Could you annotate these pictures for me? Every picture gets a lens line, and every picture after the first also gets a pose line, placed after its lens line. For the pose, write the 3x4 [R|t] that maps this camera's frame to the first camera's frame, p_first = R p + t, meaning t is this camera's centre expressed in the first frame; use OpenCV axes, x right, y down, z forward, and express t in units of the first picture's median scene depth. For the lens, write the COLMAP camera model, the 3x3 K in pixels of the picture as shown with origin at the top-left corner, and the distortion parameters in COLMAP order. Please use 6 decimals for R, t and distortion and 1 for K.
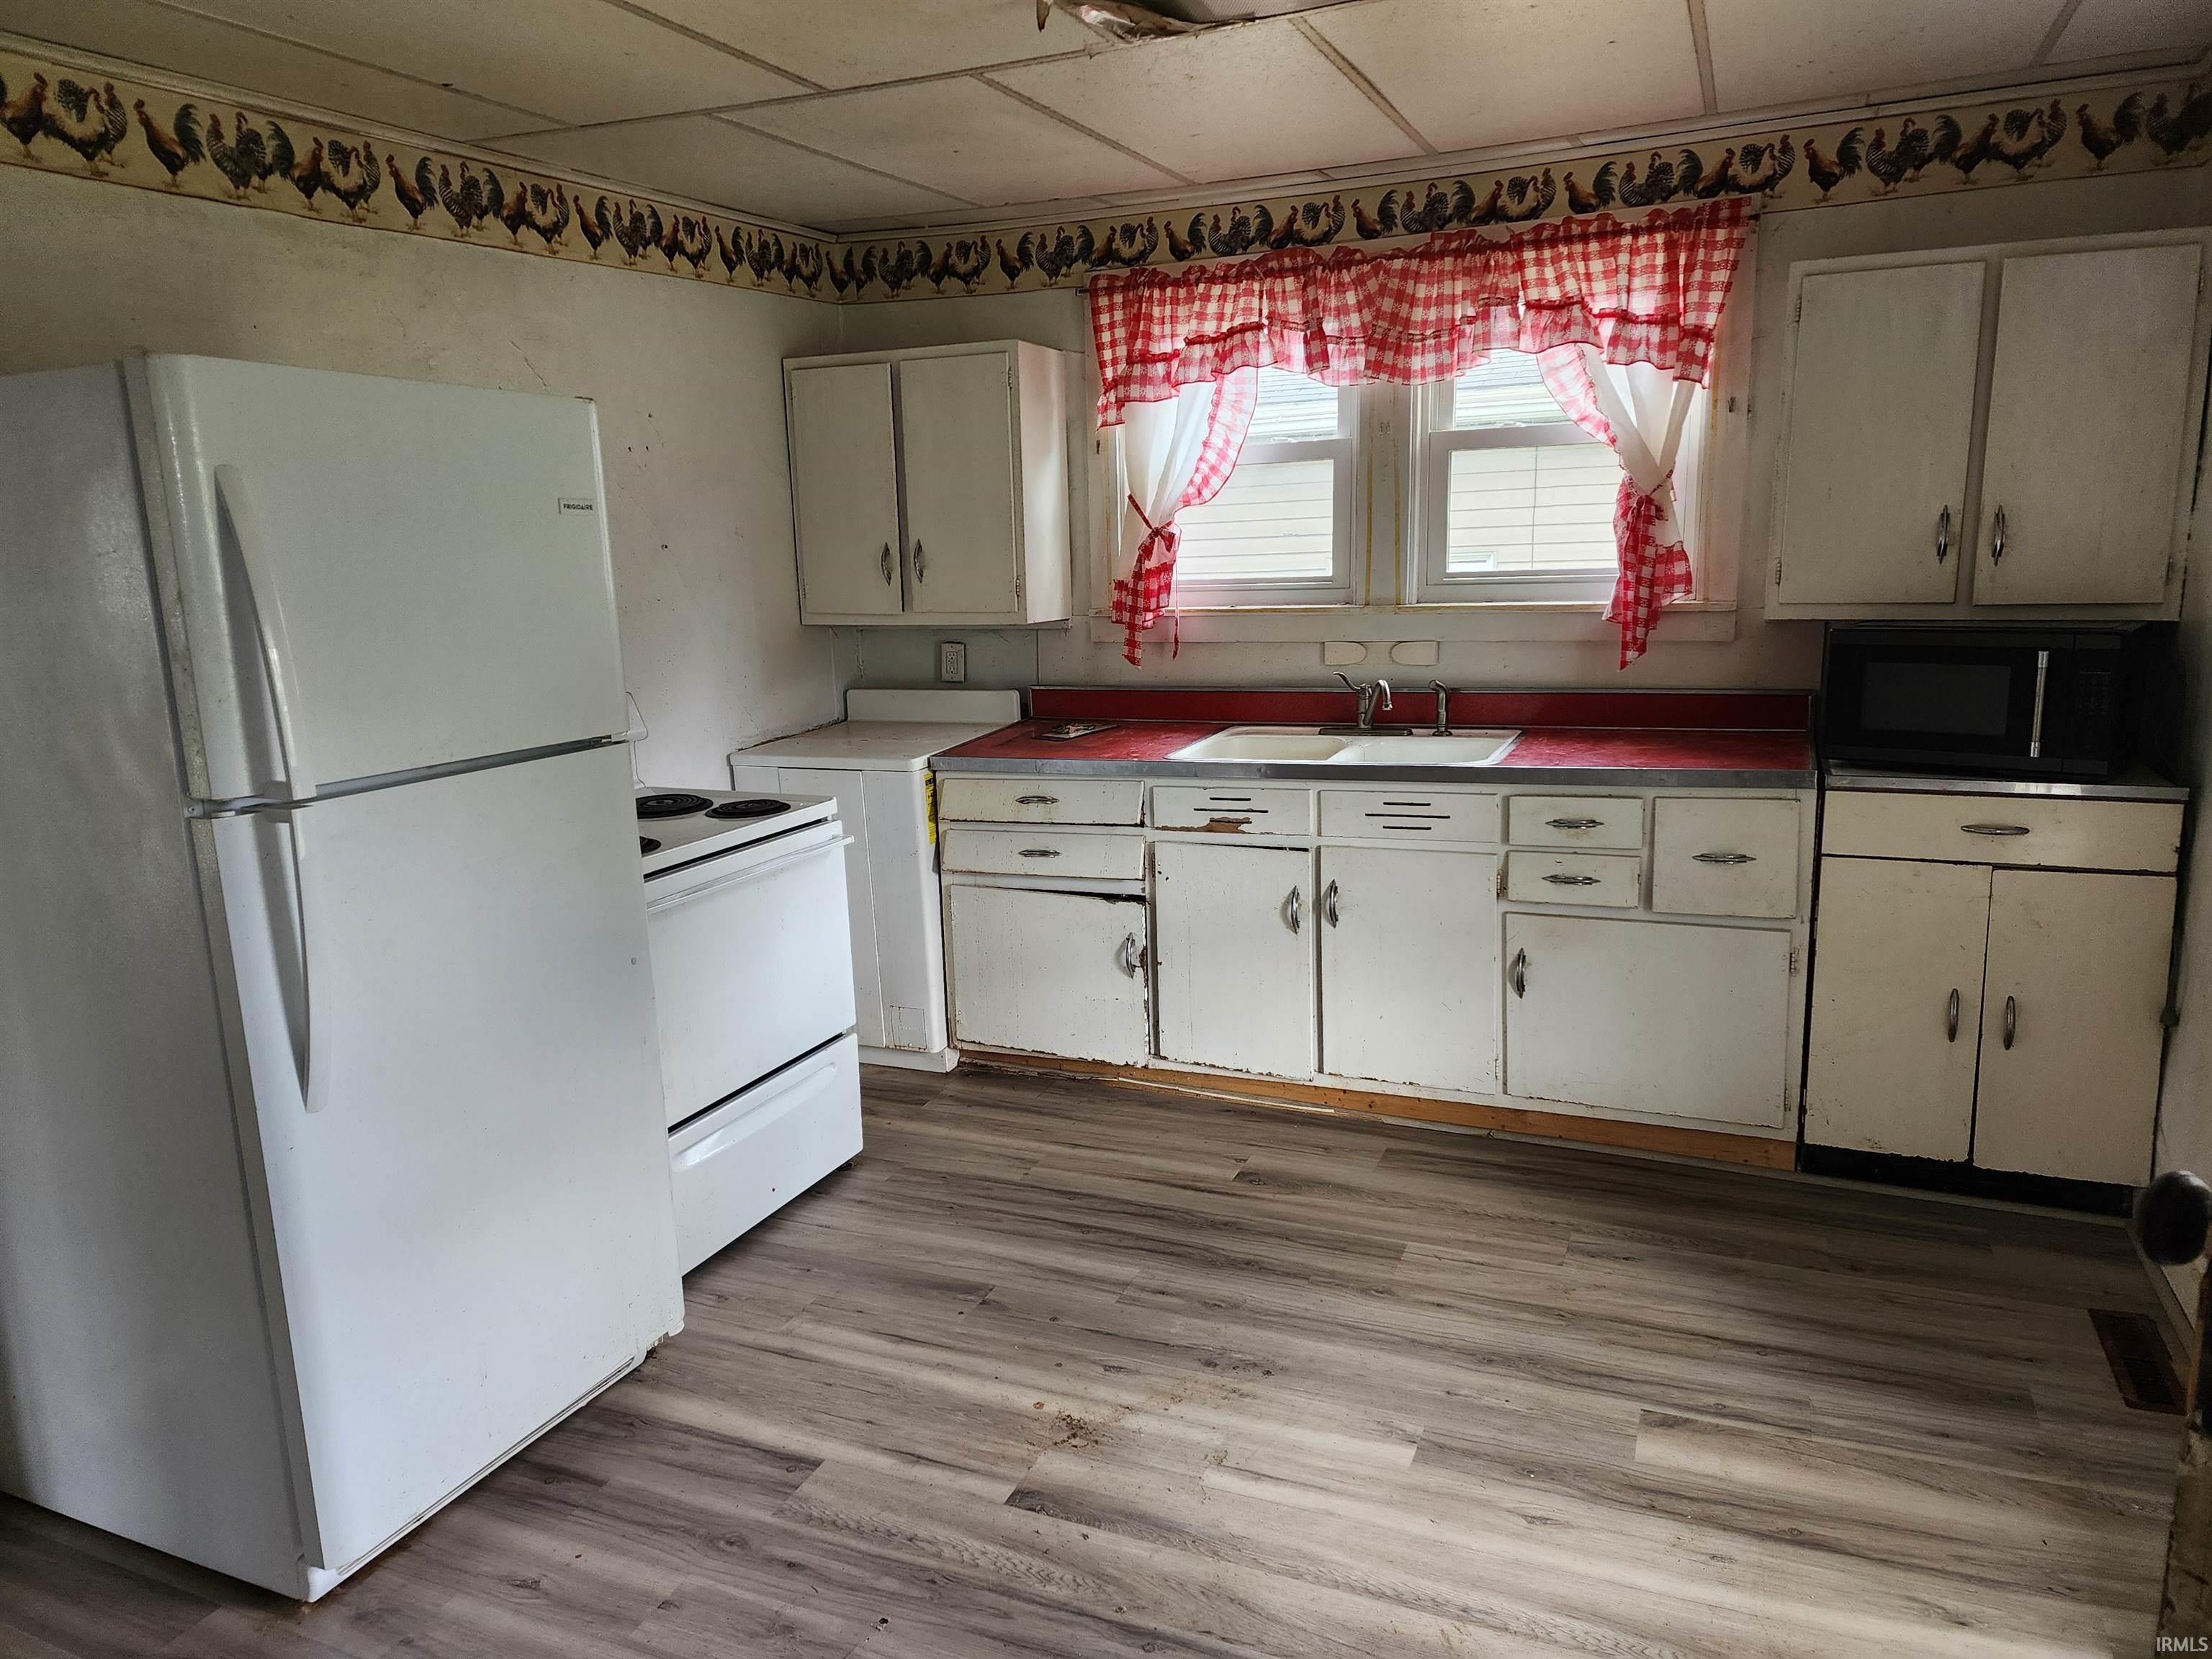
lens RADIAL K [[1488.0, 0, 1106.0], [0, 1488.0, 829.5], [0, 0, 1]] dist [0.074736, -0.093114]
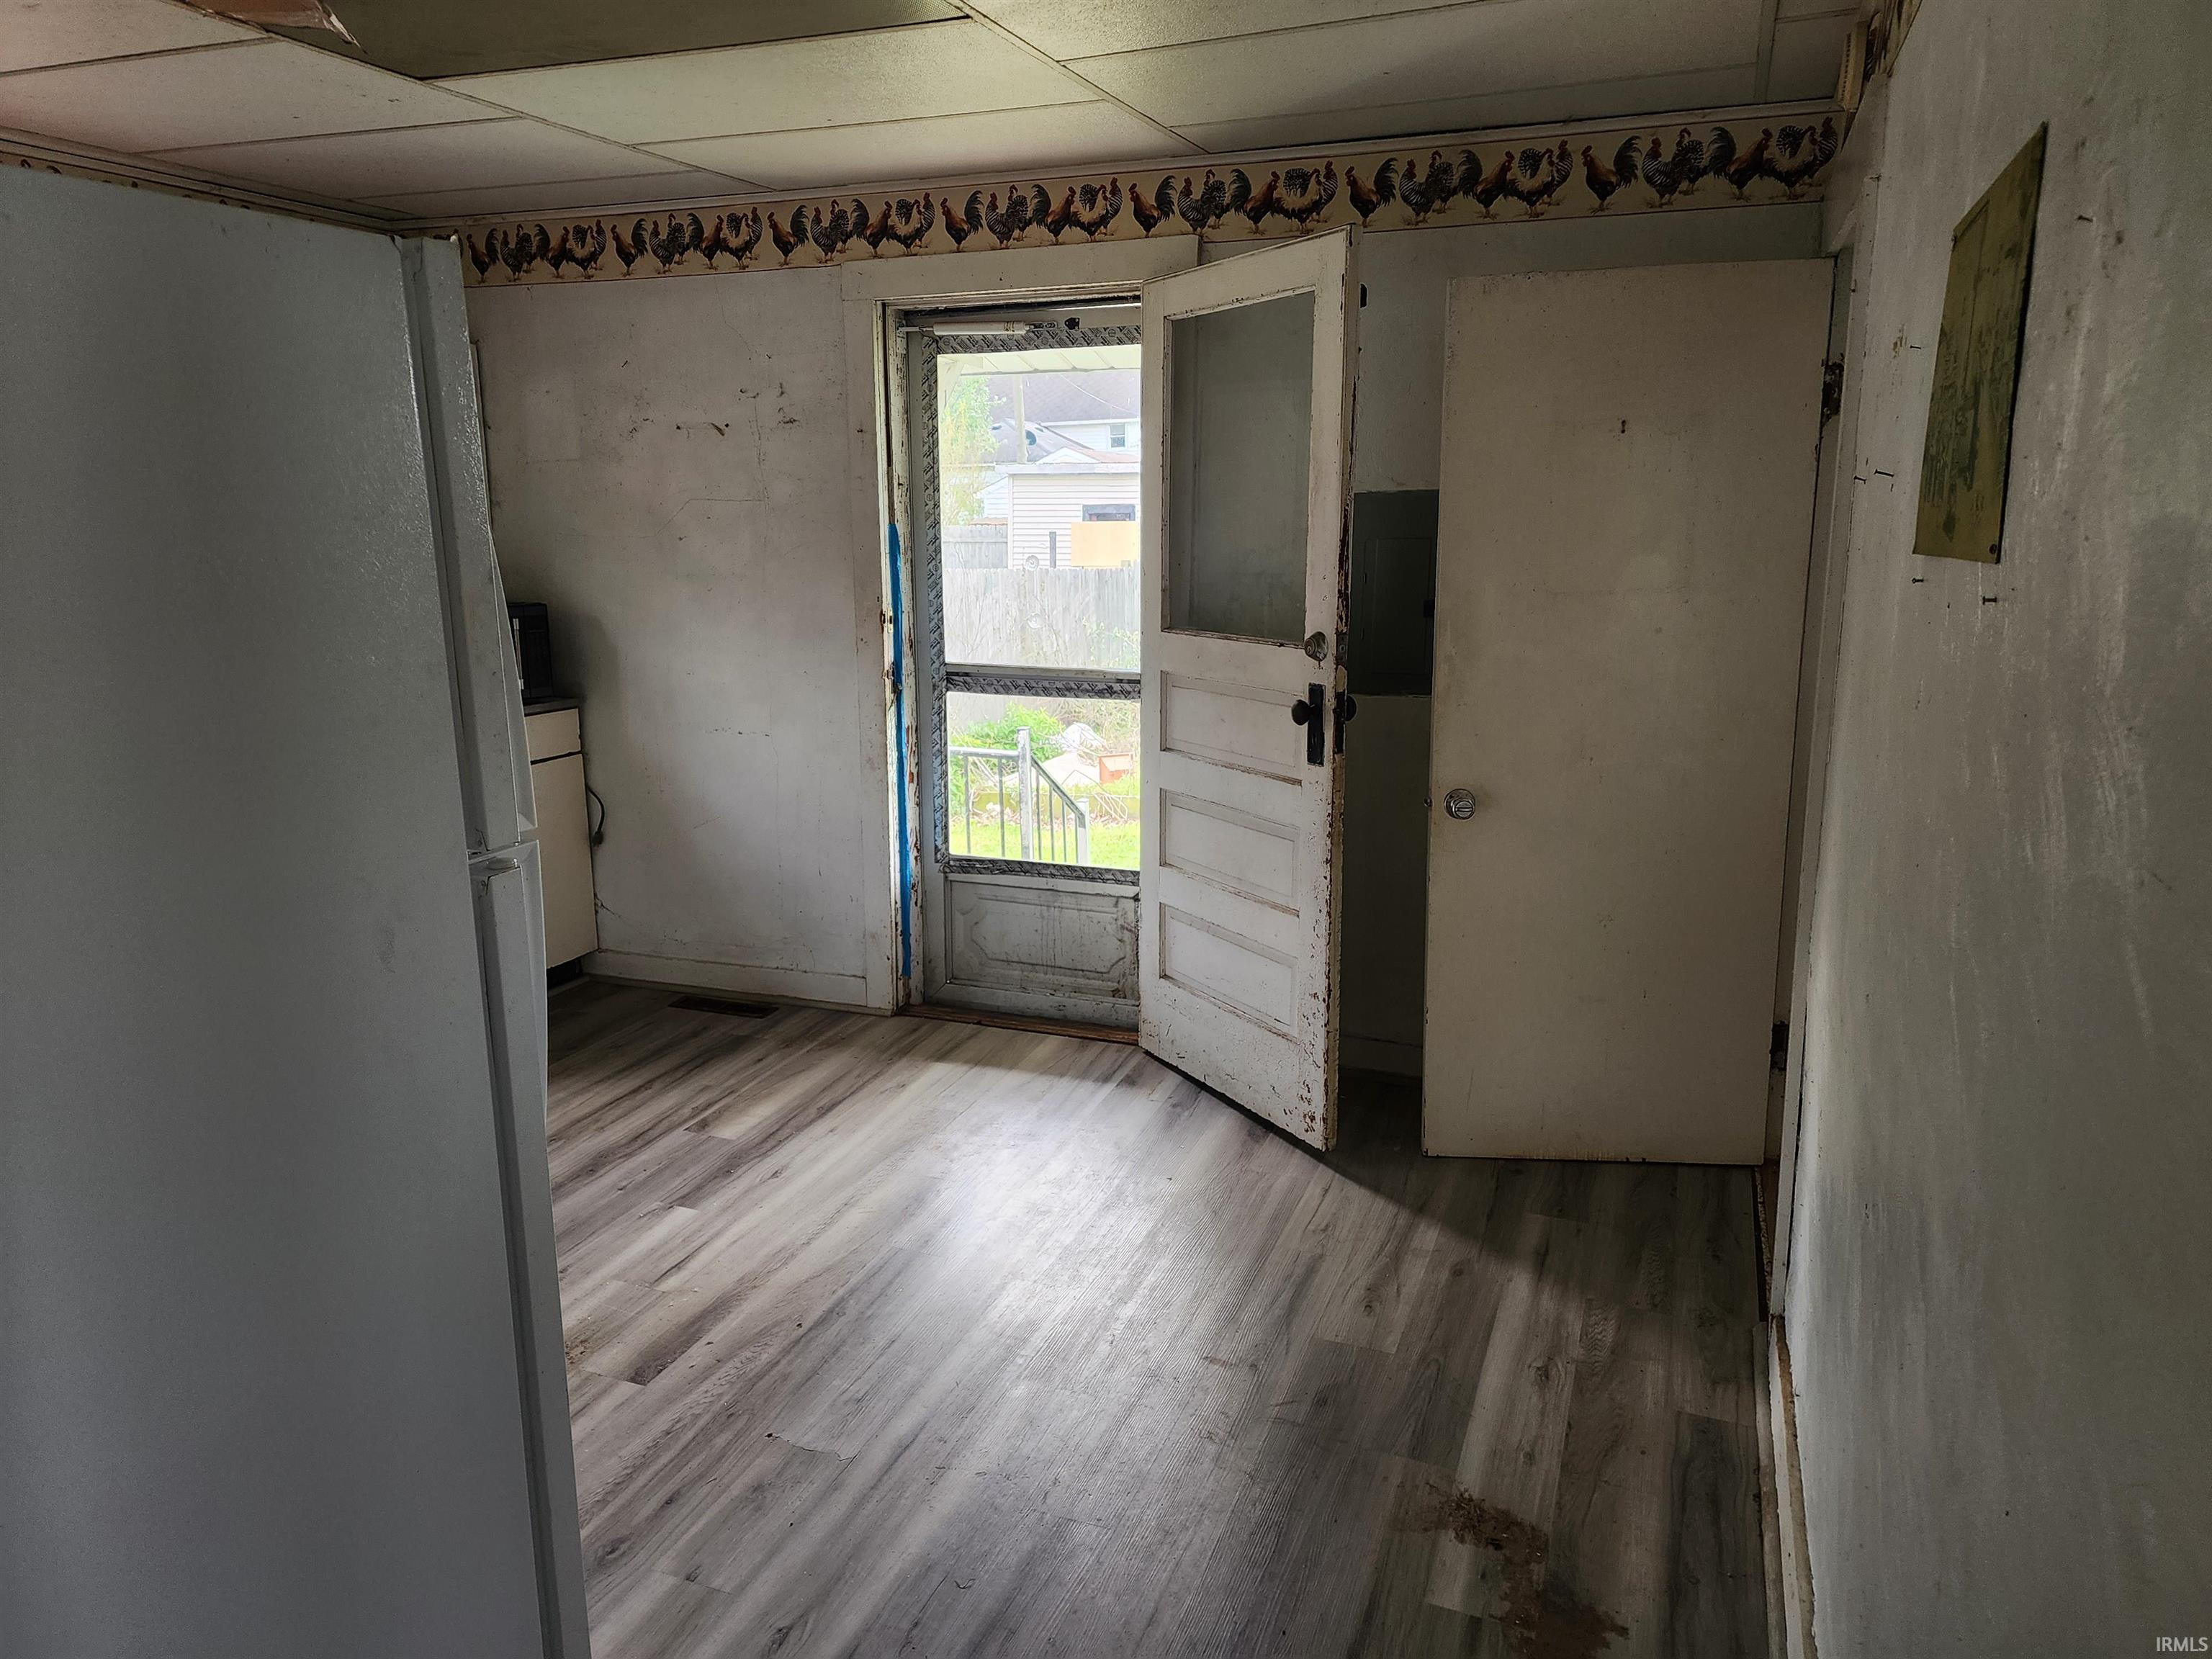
lens RADIAL K [[1488.0, 0, 1106.0], [0, 1488.0, 829.5], [0, 0, 1]] dist [0.074736, -0.093114]
pose [[-0.046978, -0.191555, 0.980357, -1.133045], [0.193622, 0.961080, 0.197067, -0.122569], [-0.979951, 0.199076, -0.008061, 0.574068]]
